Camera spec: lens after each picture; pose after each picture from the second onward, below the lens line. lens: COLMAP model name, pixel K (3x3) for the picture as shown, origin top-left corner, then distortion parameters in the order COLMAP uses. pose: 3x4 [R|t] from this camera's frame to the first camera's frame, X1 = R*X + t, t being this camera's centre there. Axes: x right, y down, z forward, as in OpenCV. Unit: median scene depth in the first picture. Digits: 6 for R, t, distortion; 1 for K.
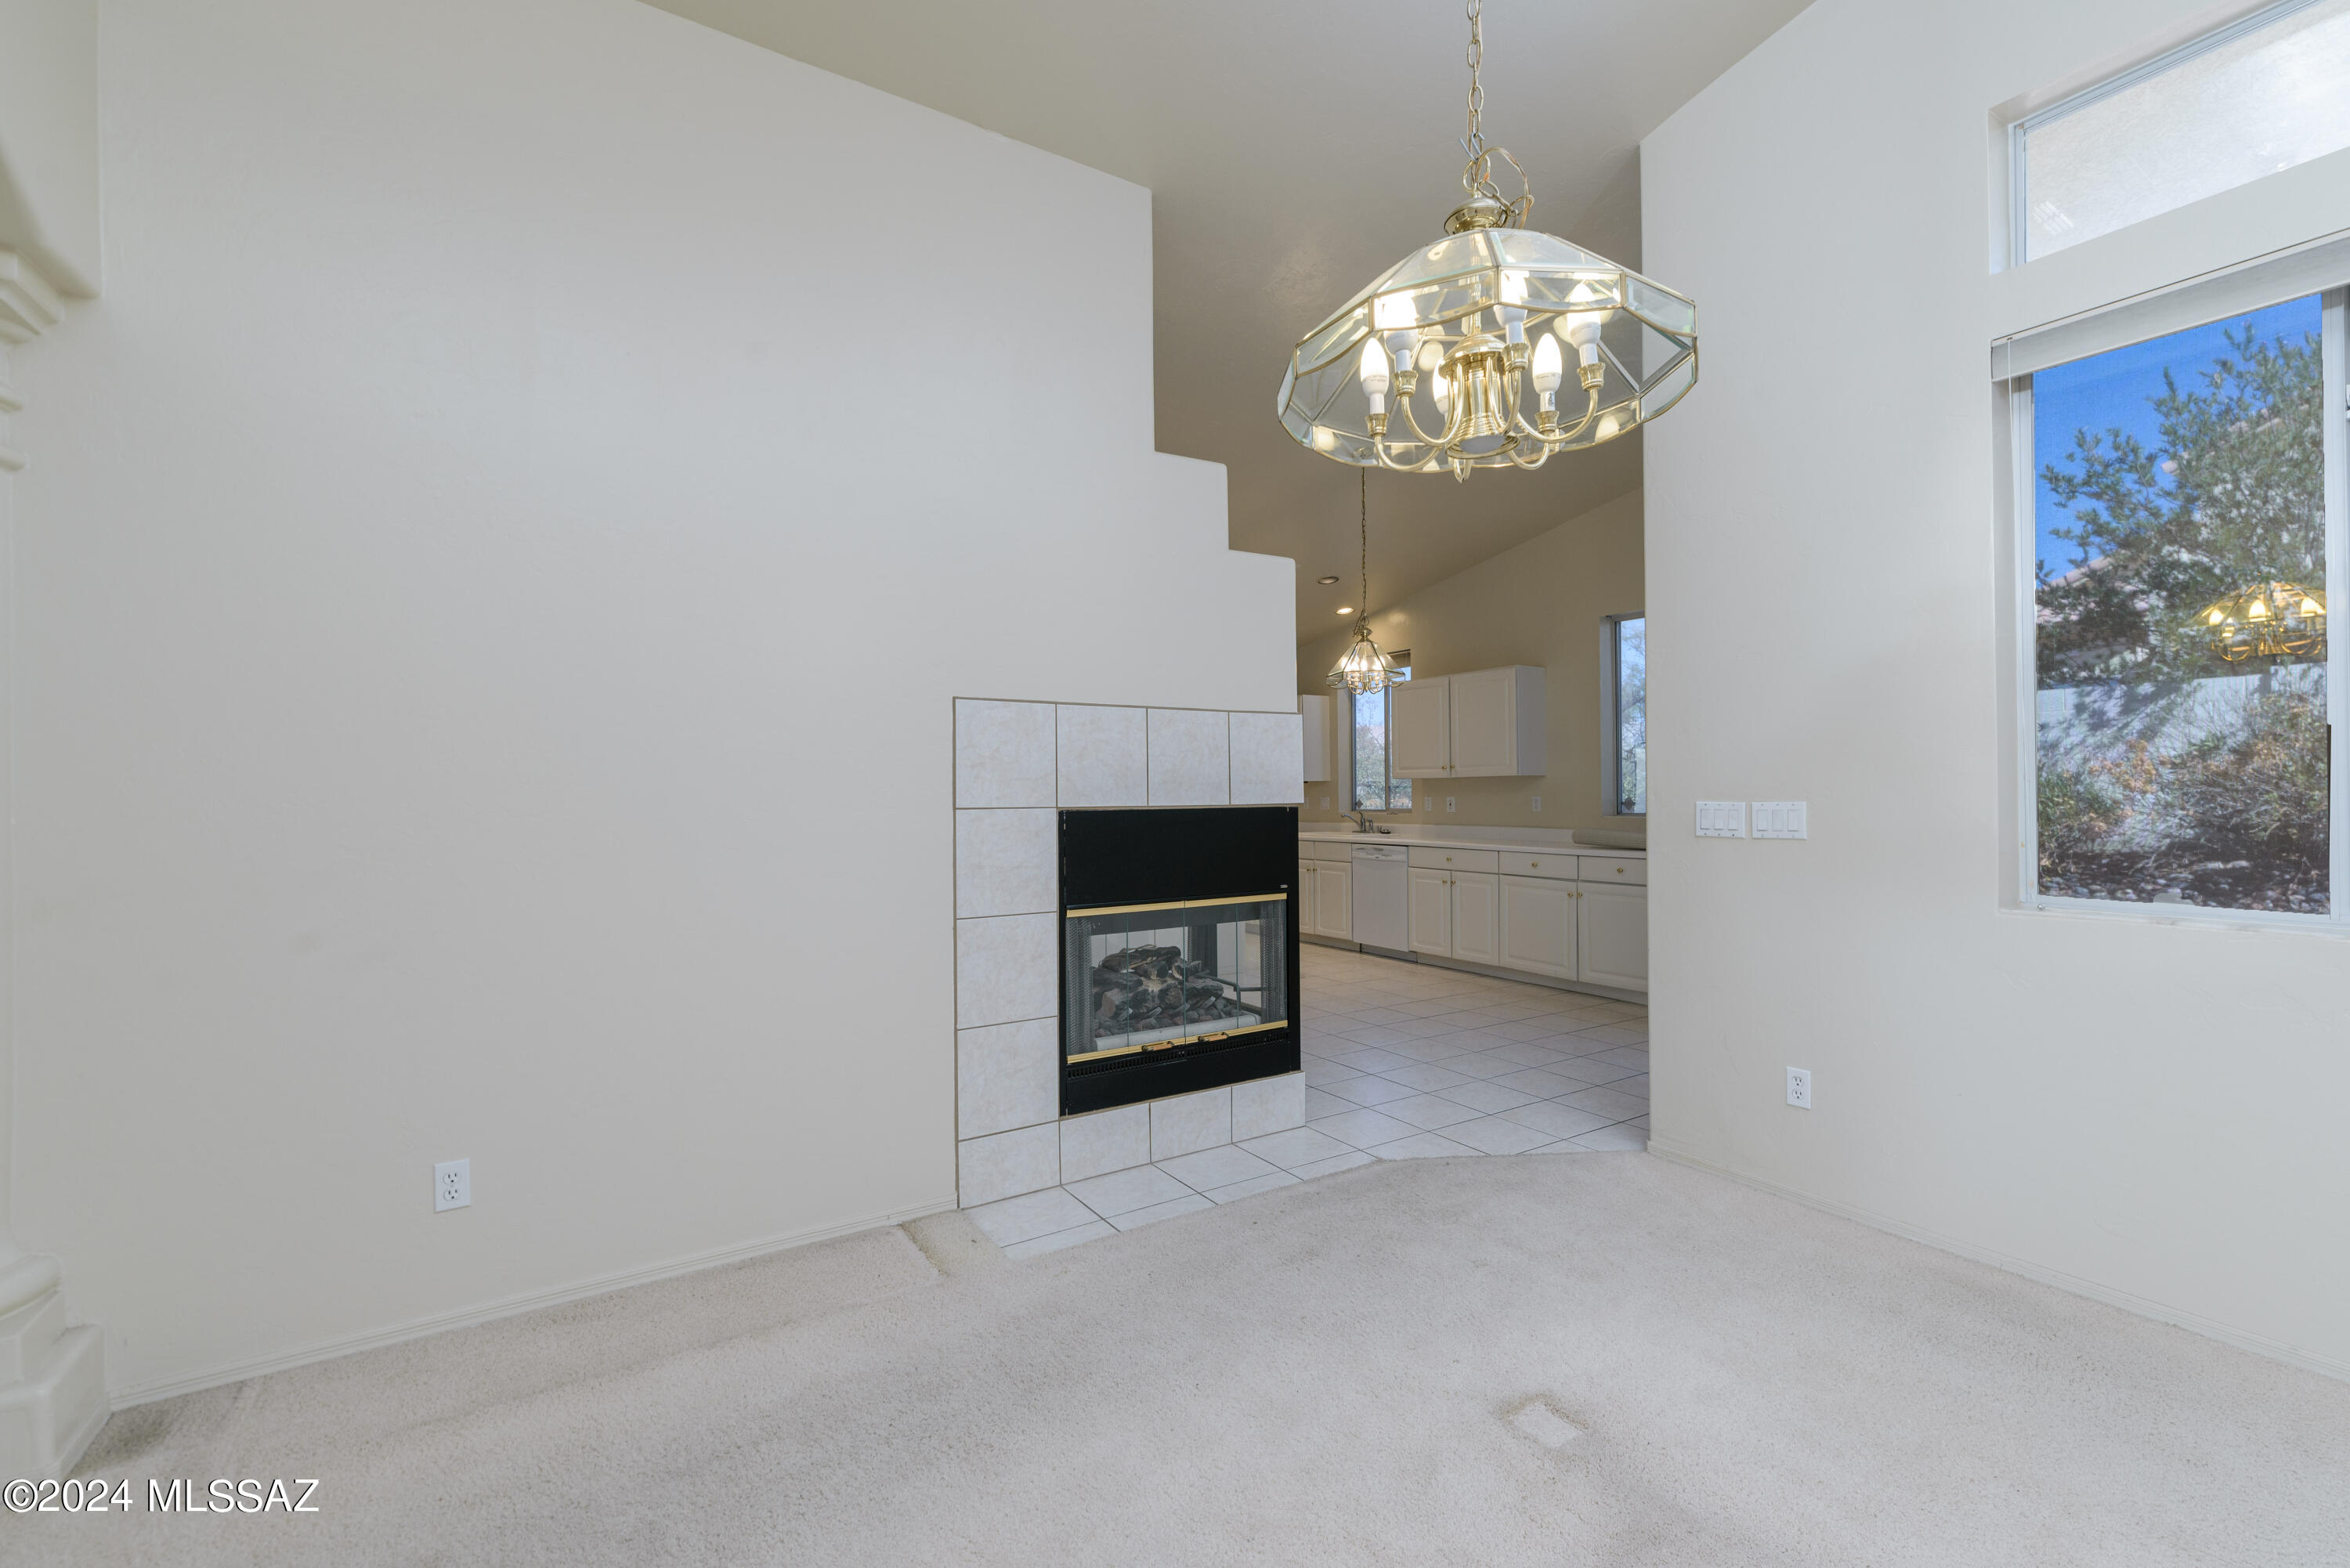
lens RADIAL K [[1018.0, 0, 1190.6], [0, 1018.0, 794.7], [0, 0, 1]] dist [-0.002679, 0.000881]
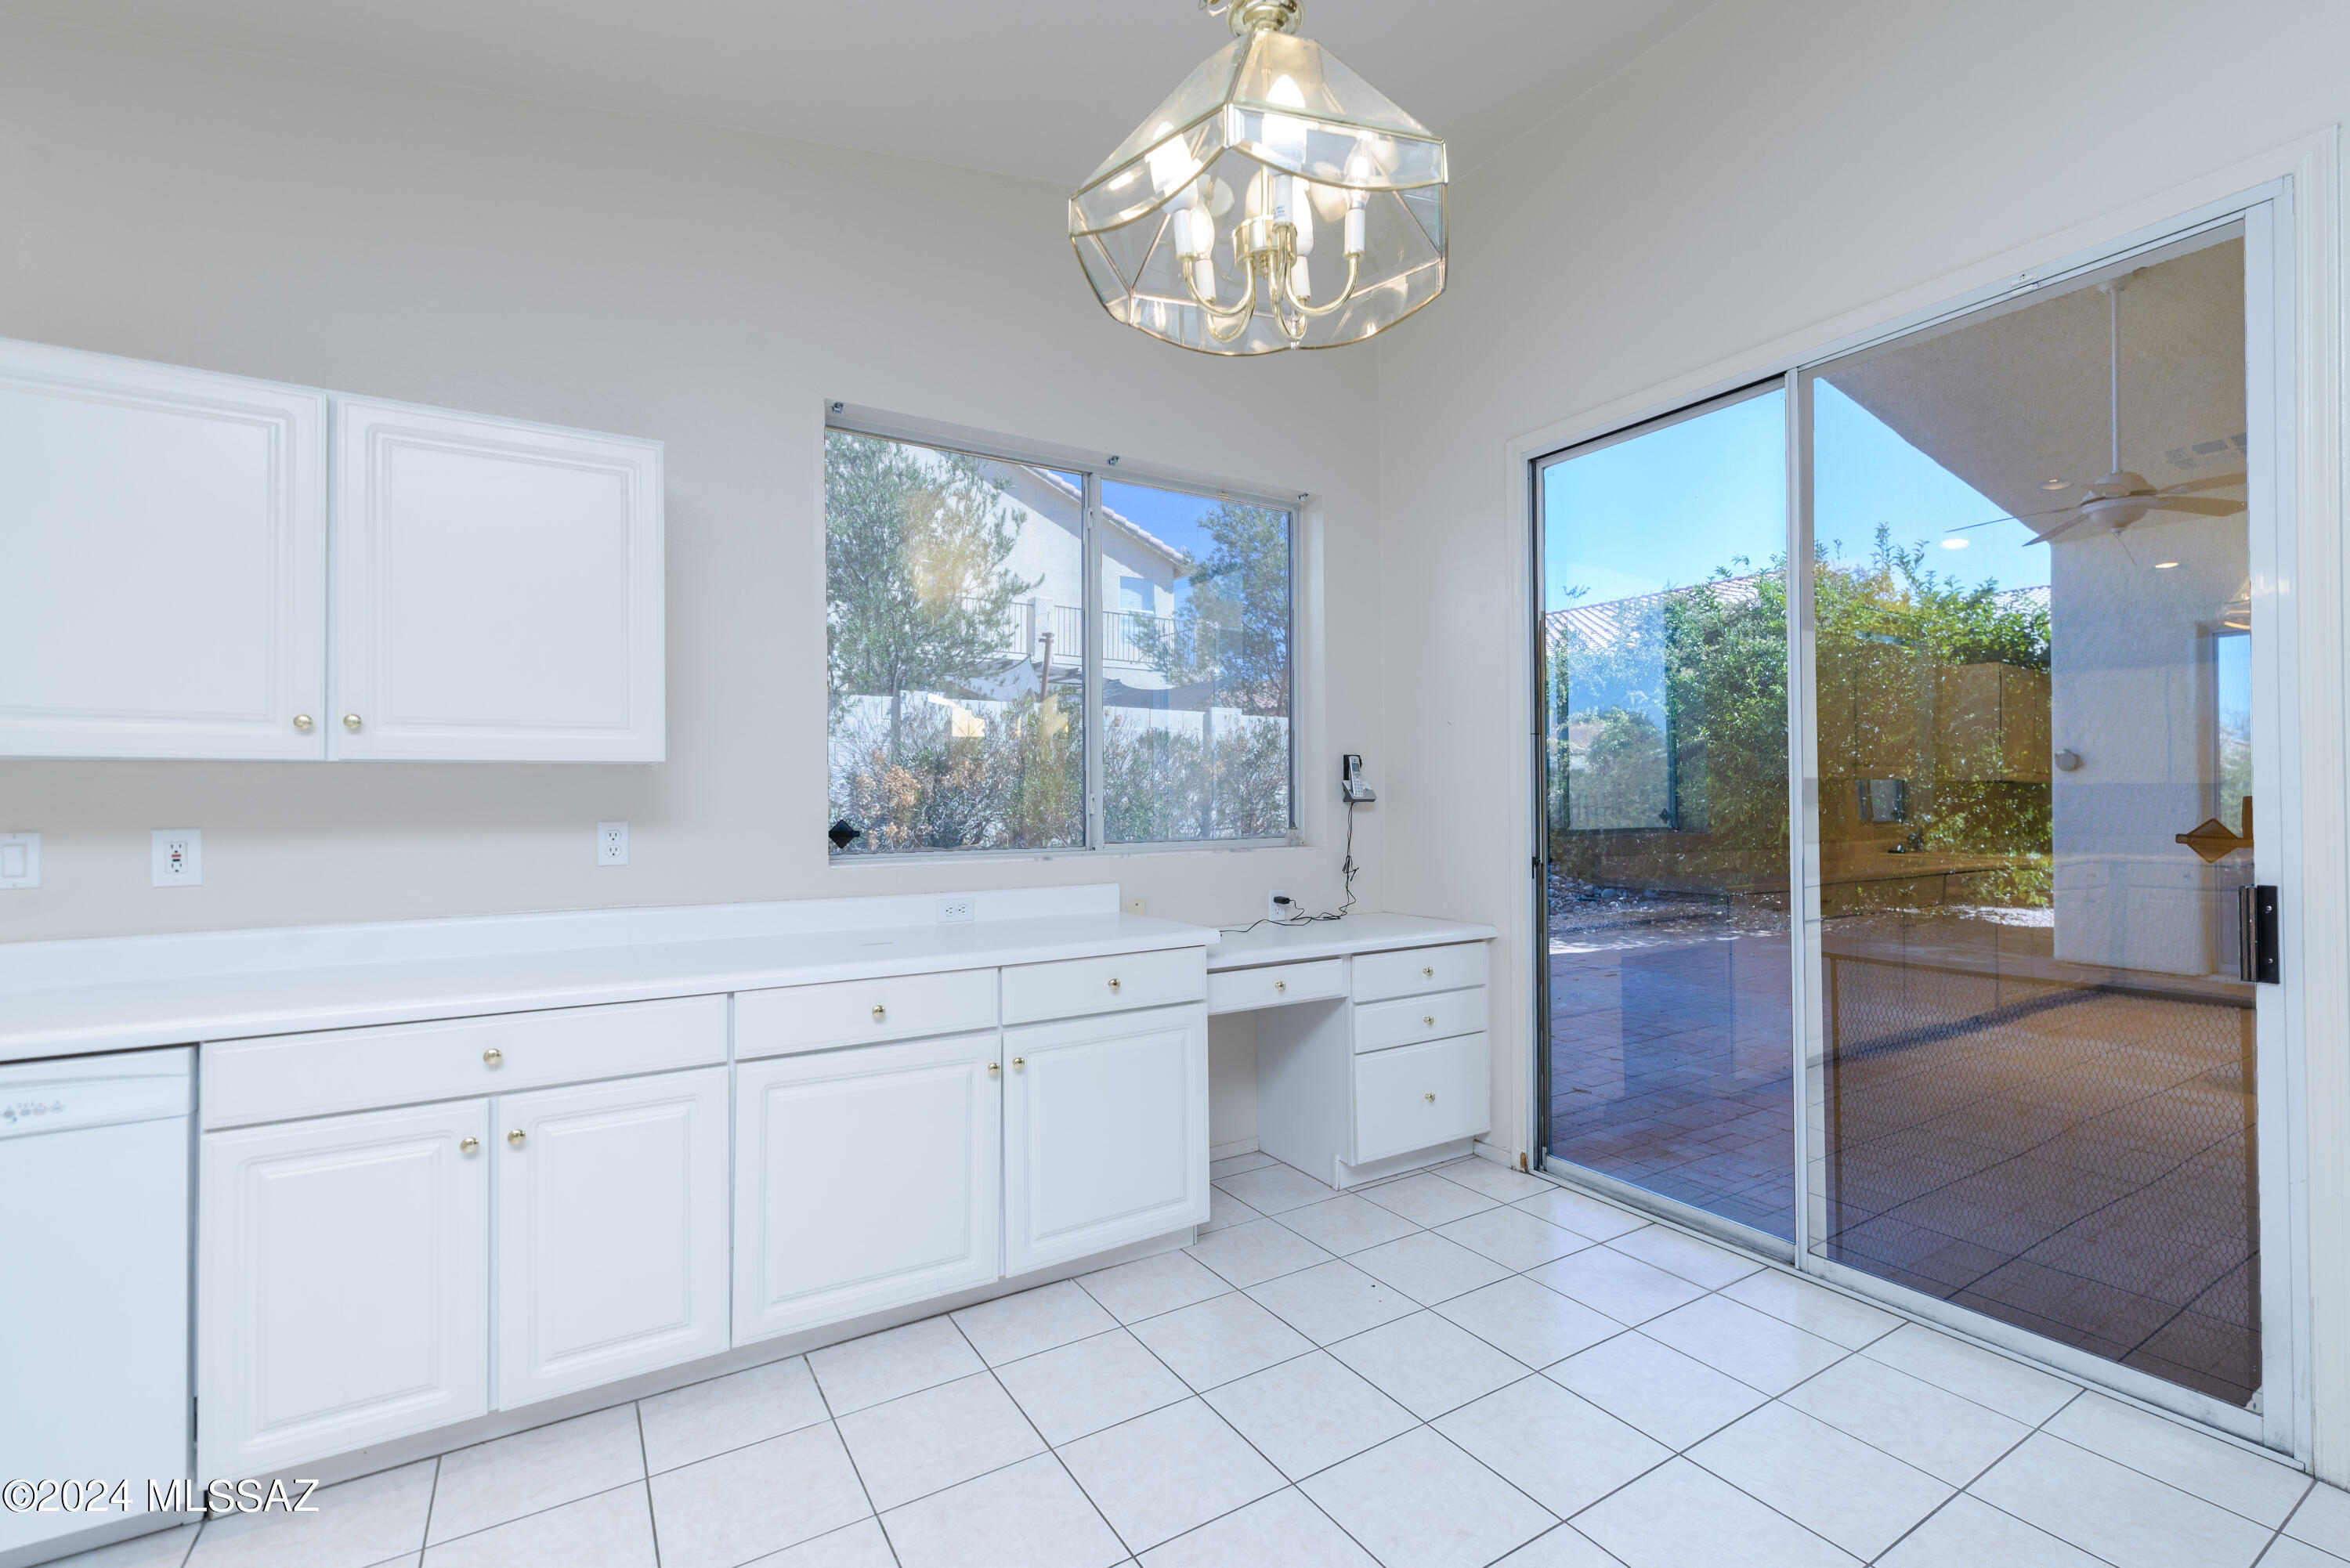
lens RADIAL K [[1018.0, 0, 1209.5], [0, 1018.0, 788.4], [0, 0, 1]] dist [-0.002679, 0.000881]
pose [[0.009421, 0.015854, 0.999830, -0.033152], [0.008093, 0.999840, -0.015930, -0.005119], [-0.999923, 0.008242, 0.009291, 1.427600]]
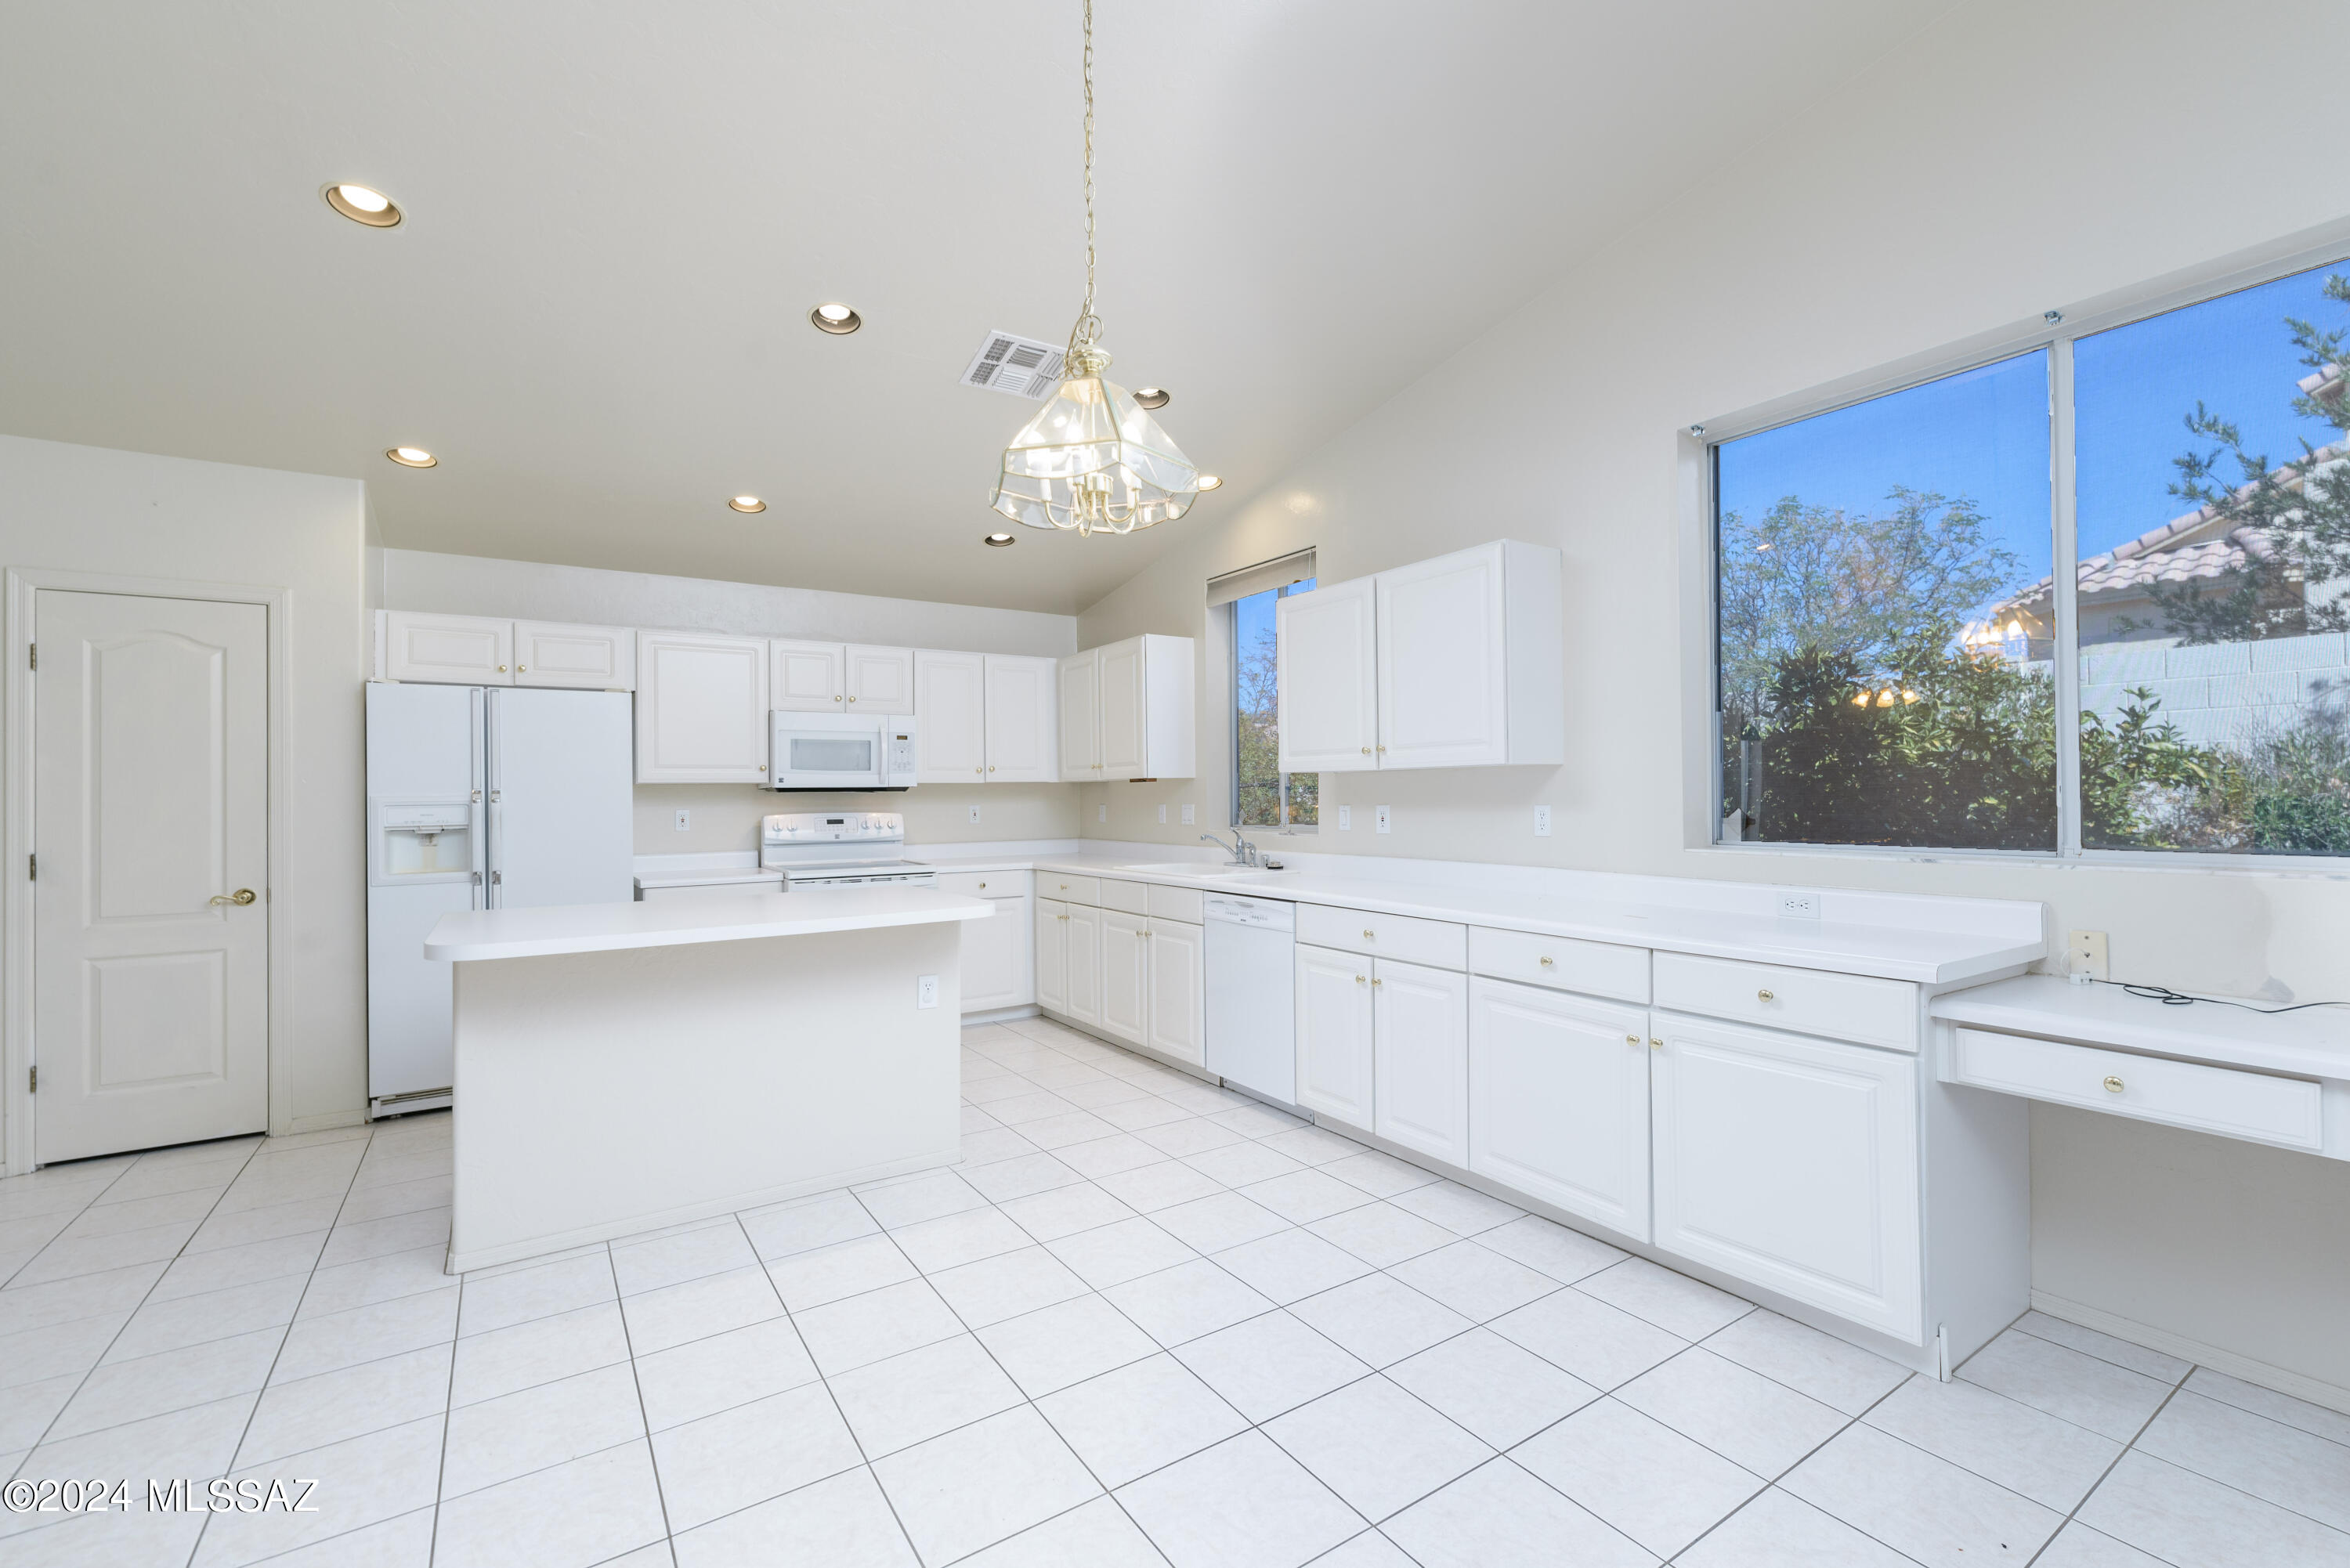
lens RADIAL K [[1018.0, 0, 1190.4], [0, 1018.0, 781.9], [0, 0, 1]] dist [-0.002679, 0.000881]
pose [[0.999941, -0.004287, 0.010003, 0.289878], [0.004413, 0.999911, -0.012592, -0.007693], [-0.009948, 0.012636, 0.999871, 0.904493]]
